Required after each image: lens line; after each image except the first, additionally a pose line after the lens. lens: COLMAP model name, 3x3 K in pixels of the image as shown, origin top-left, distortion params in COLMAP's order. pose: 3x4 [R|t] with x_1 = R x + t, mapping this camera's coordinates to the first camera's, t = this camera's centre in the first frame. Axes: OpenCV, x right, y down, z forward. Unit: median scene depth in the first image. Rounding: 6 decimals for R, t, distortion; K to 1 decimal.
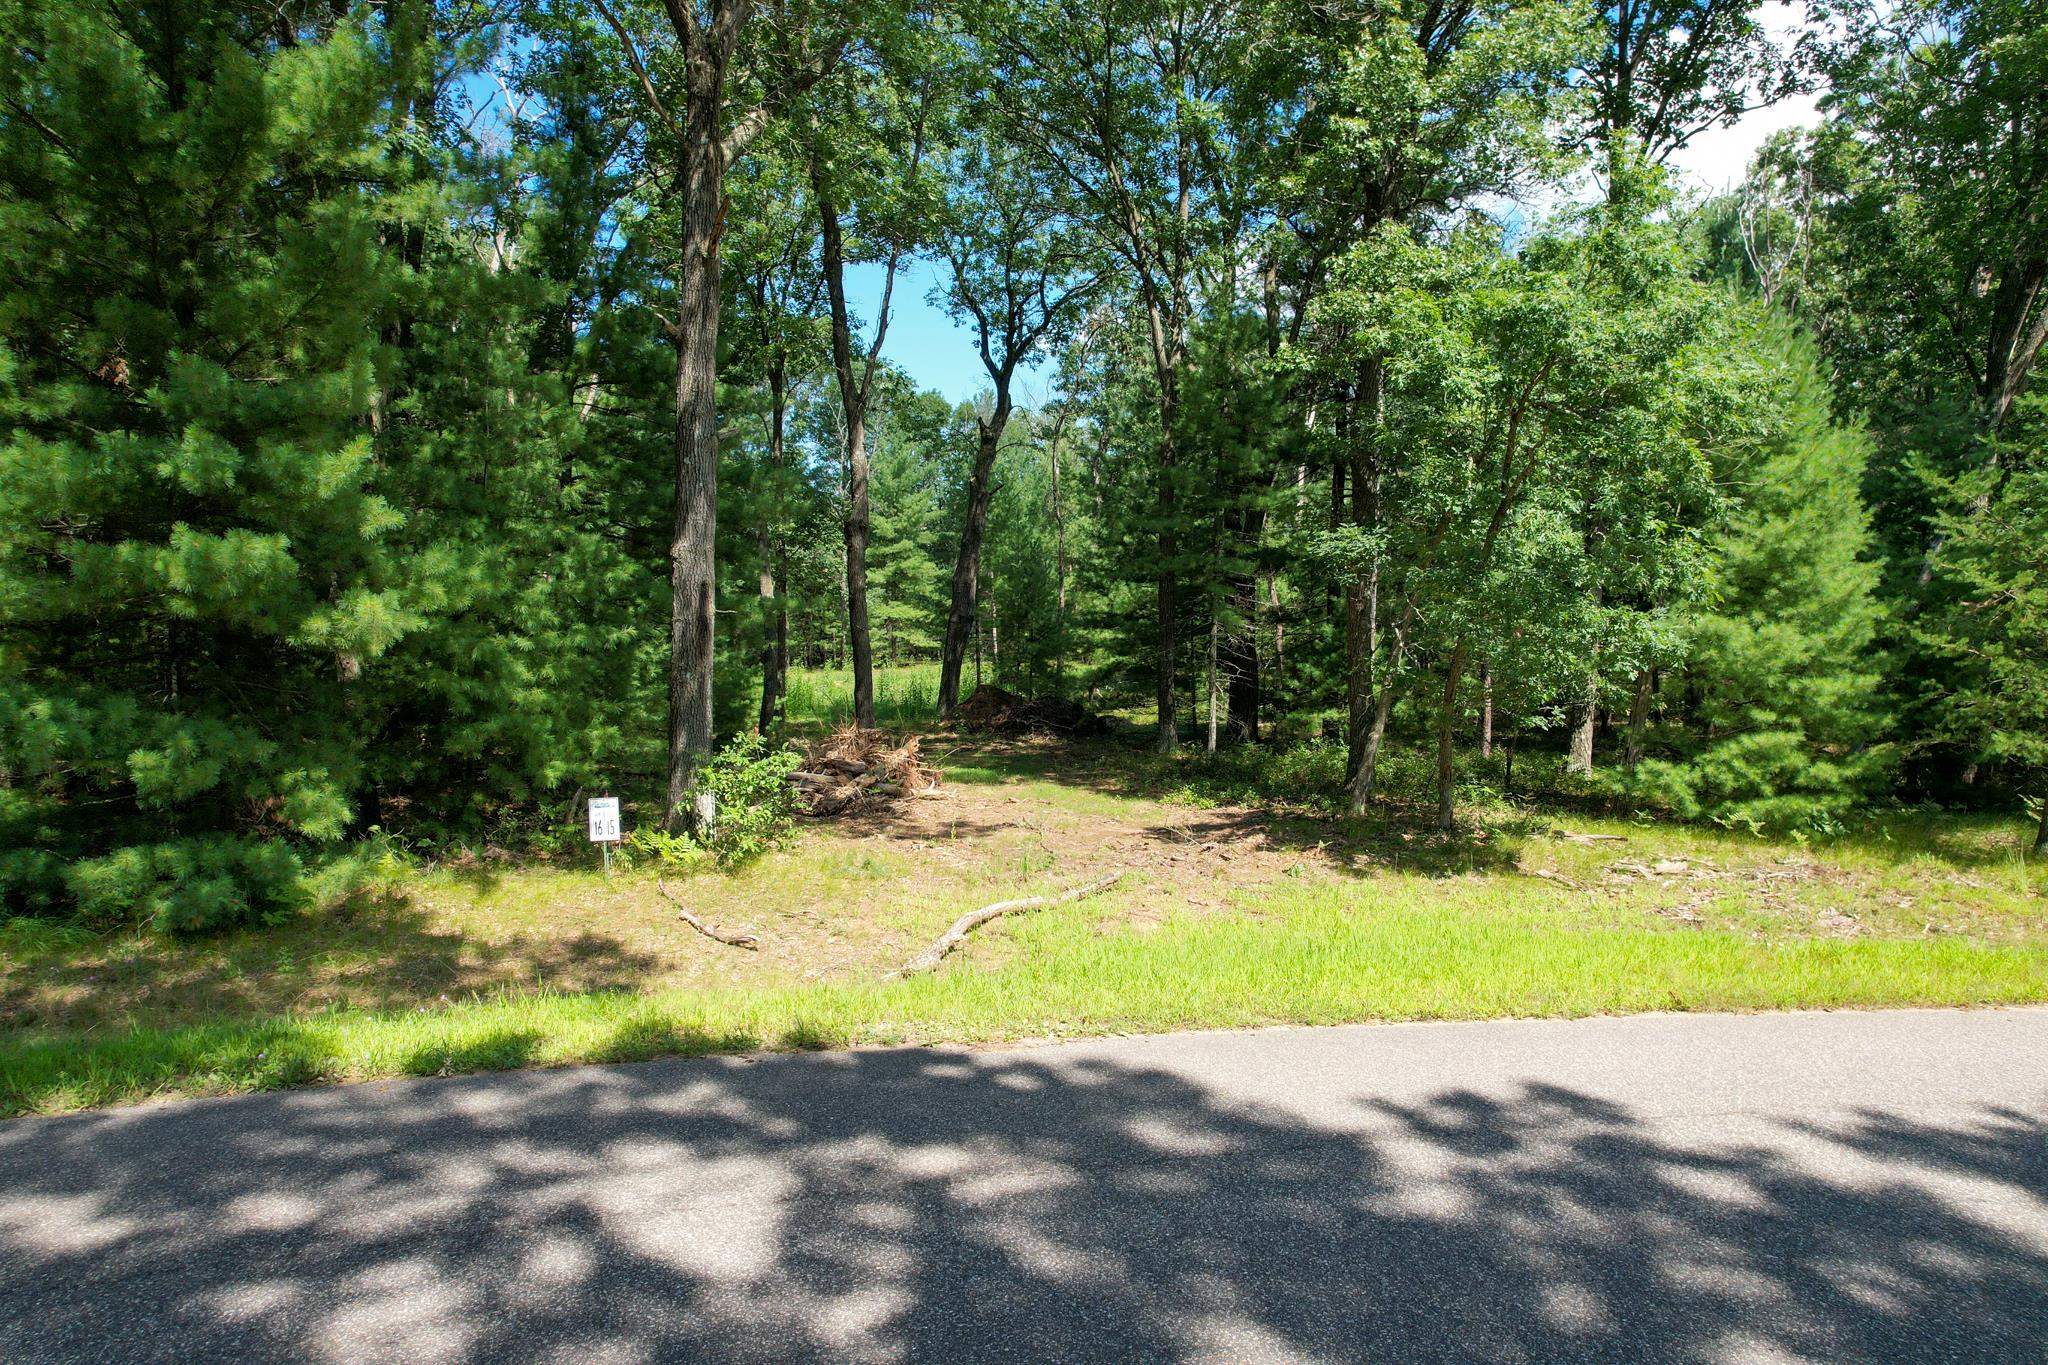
lens RADIAL K [[1296.4, 0, 1028.3], [0, 1296.4, 686.1], [0, 0, 1]] dist [-0.045499, -0.000148]
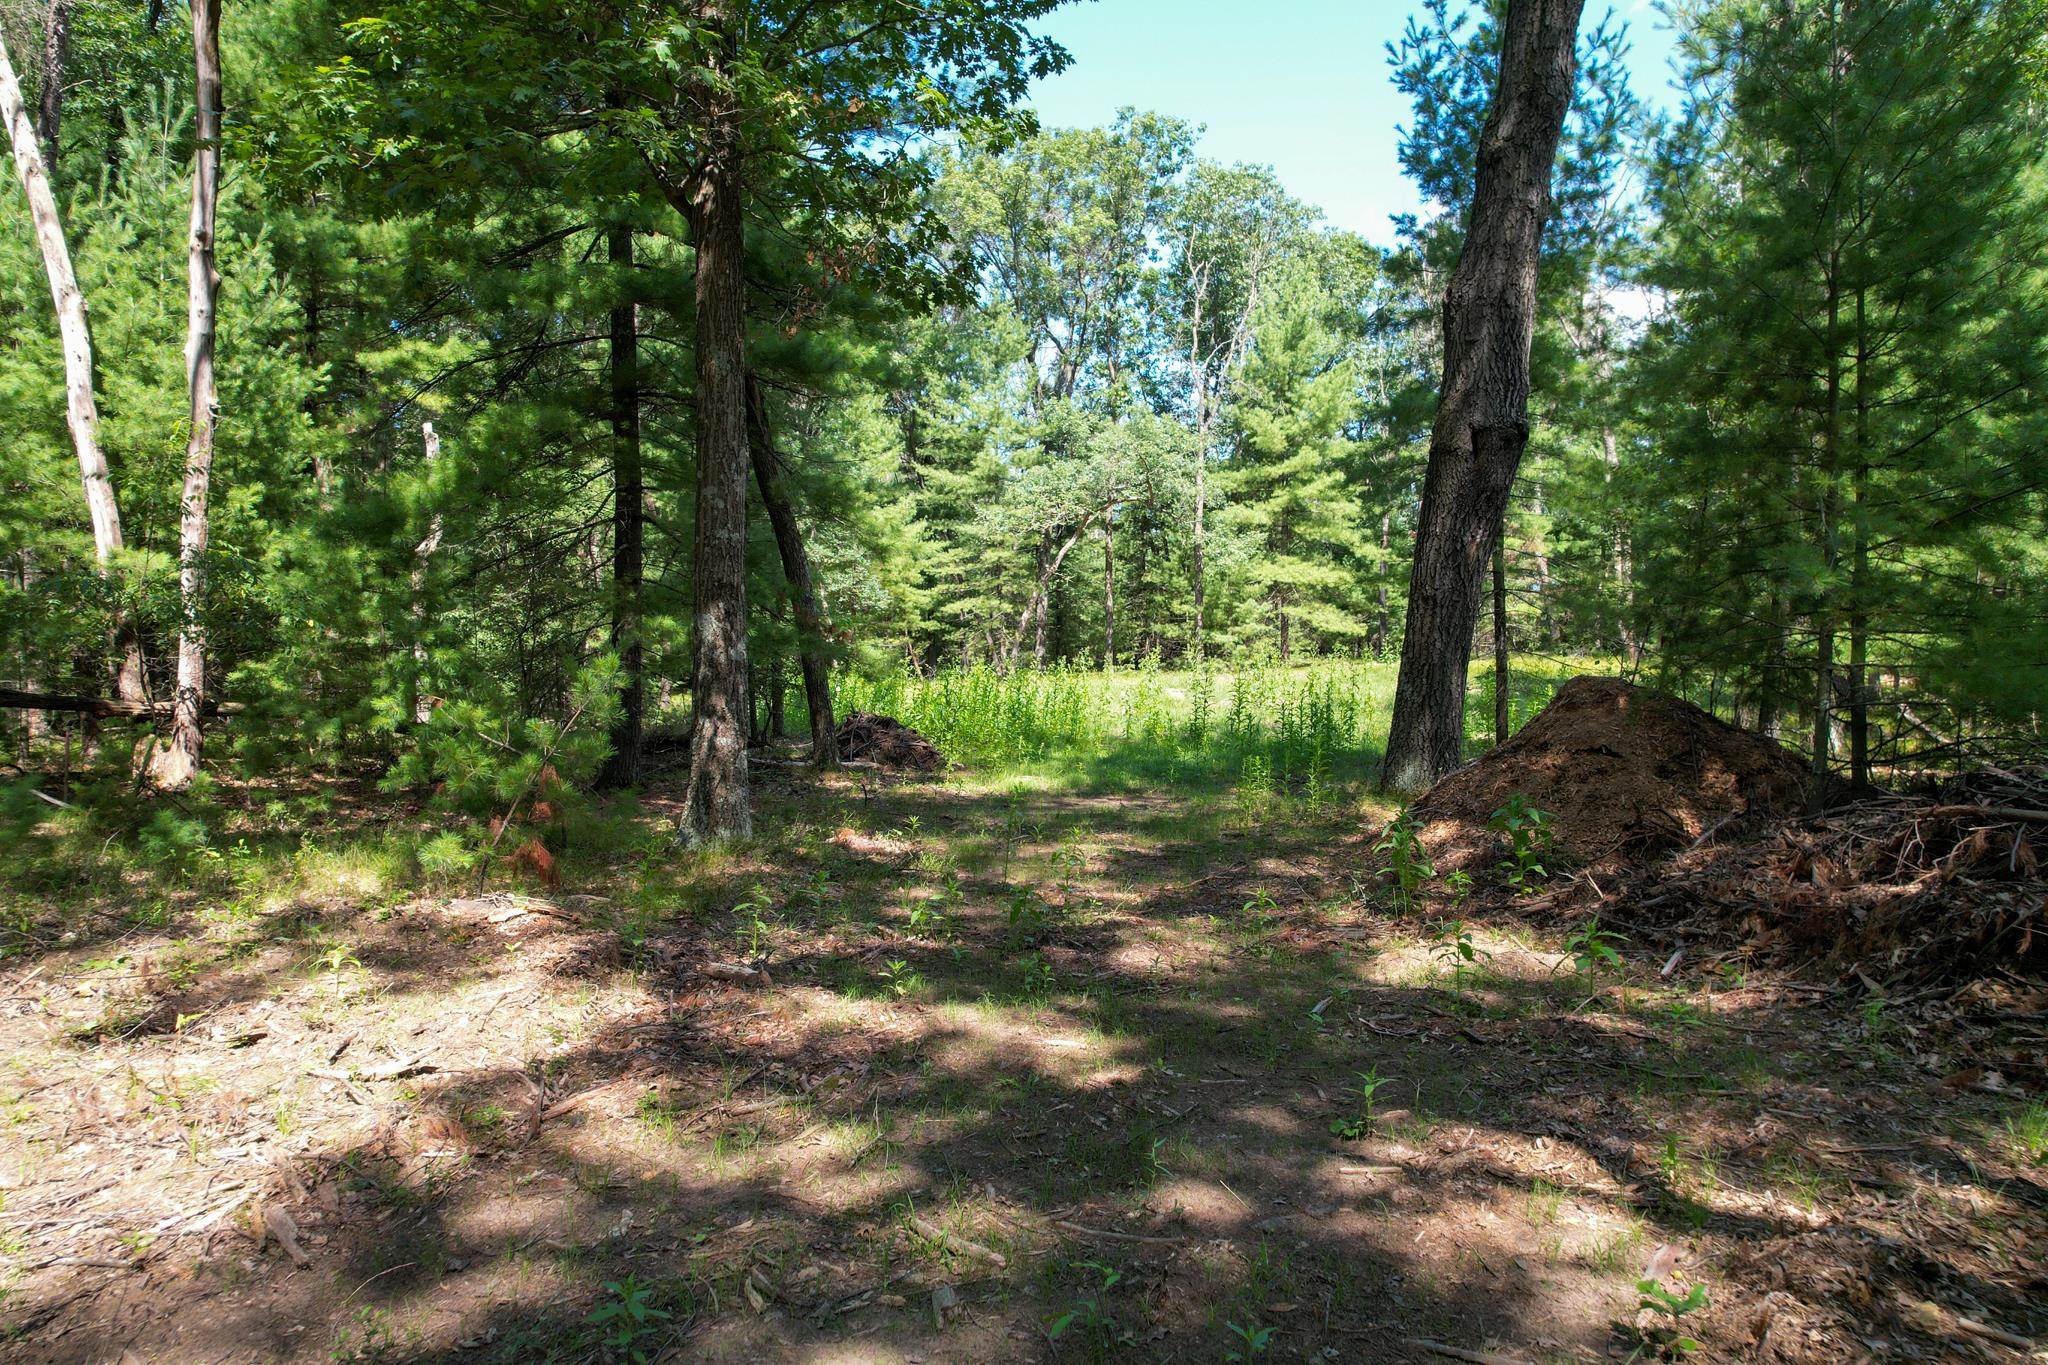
lens RADIAL K [[1296.4, 0, 1028.3], [0, 1296.4, 686.1], [0, 0, 1]] dist [-0.045499, -0.000148]
pose [[0.951638, 0.002095, -0.307214, -0.096802], [-0.006385, 0.999896, -0.012958, 0.006995], [0.307155, 0.014293, 0.951552, 1.161907]]
